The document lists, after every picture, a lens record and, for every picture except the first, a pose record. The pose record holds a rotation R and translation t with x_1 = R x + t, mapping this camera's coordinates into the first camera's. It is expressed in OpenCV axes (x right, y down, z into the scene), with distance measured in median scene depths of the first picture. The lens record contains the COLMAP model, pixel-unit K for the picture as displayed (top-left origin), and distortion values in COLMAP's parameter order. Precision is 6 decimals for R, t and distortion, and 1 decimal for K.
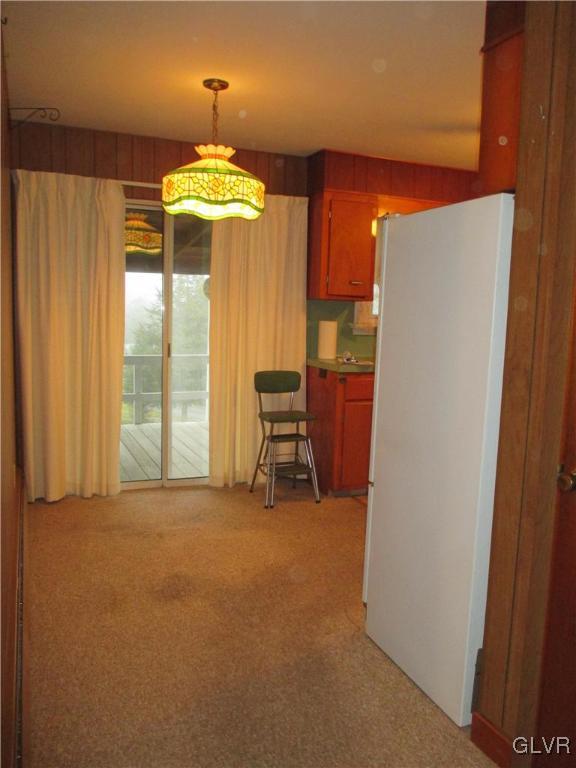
lens RADIAL K [[647.1, 0, 288.0], [0, 647.1, 384.0], [0, 0, 1]] dist [-0.031203, -0.003760]
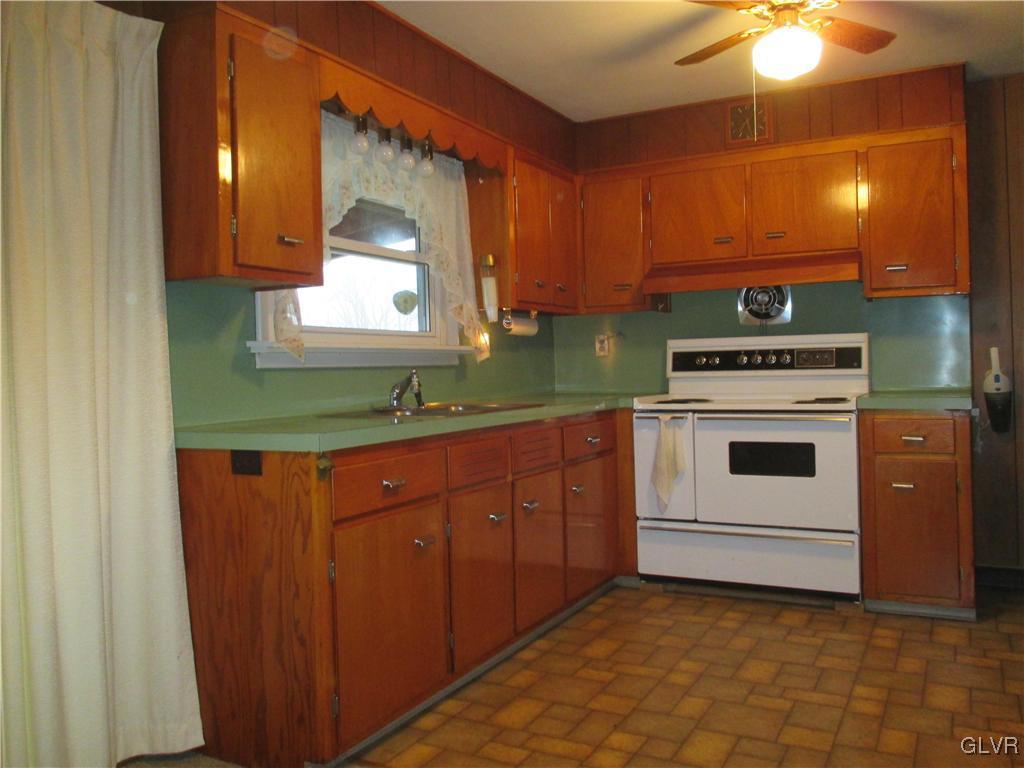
lens RADIAL K [[862.8, 0, 512.0], [0, 862.8, 384.0], [0, 0, 1]] dist [-0.031203, -0.003760]
pose [[0.766749, -0.062007, 0.638946, -0.150459], [0.114309, 0.992605, -0.040845, -0.024011], [-0.631688, 0.104355, 0.768167, 0.483420]]
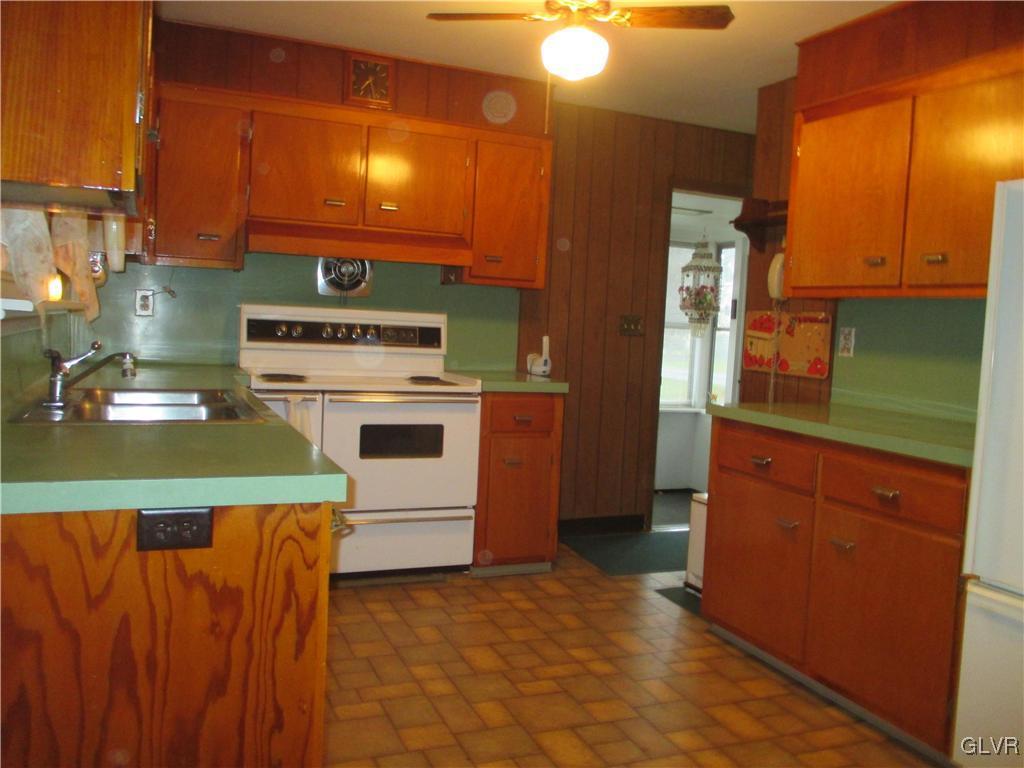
lens RADIAL K [[862.8, 0, 512.0], [0, 862.8, 384.0], [0, 0, 1]] dist [-0.031203, -0.003760]
pose [[-0.014690, -0.105759, 0.994283, -0.240364], [0.054906, 0.992805, 0.106413, -0.093554], [-0.998383, 0.056156, -0.008777, 0.880108]]
